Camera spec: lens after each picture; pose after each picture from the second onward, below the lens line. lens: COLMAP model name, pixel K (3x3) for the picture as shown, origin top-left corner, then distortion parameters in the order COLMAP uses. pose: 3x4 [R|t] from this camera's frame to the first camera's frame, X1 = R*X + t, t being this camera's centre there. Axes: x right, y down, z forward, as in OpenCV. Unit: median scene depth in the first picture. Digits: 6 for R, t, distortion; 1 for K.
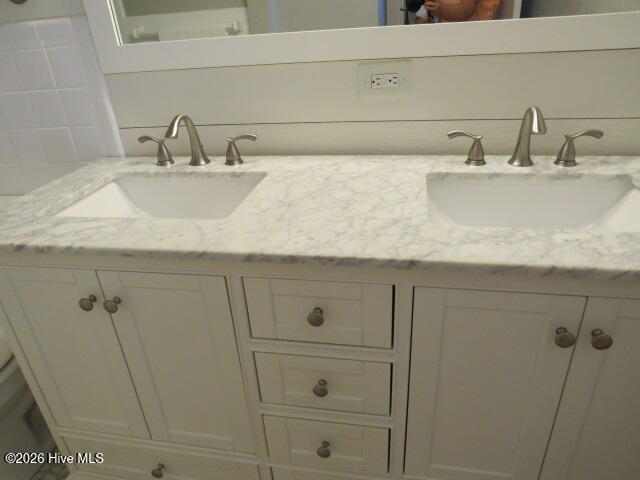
lens RADIAL K [[456.7, 0, 318.3], [0, 456.7, 235.7], [0, 0, 1]] dist [-0.021862, 0.001533]
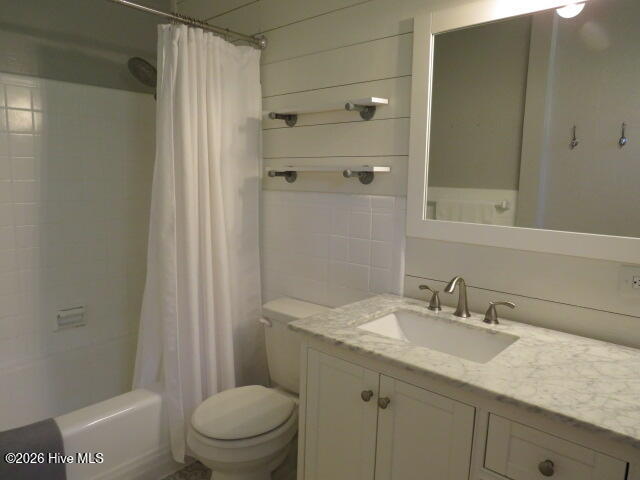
lens RADIAL K [[456.7, 0, 318.3], [0, 456.7, 235.7], [0, 0, 1]] dist [-0.021862, 0.001533]
pose [[0.858796, 0.154819, -0.488365, -0.025008], [-0.299281, 0.925290, -0.232957, 0.052148], [0.415813, 0.346221, 0.840970, -0.315905]]
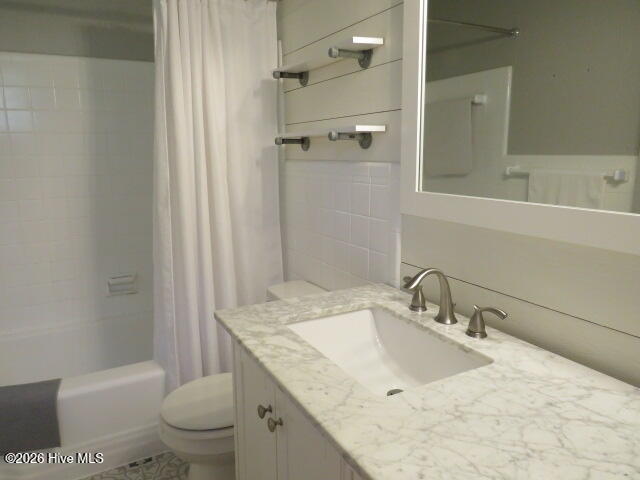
lens RADIAL K [[456.7, 0, 318.3], [0, 456.7, 235.7], [0, 0, 1]] dist [-0.021862, 0.001533]
pose [[0.645226, 0.205244, -0.735906, 0.240355], [-0.375992, 0.923821, -0.072007, -0.169411], [0.665067, 0.323156, 0.673243, 0.161453]]
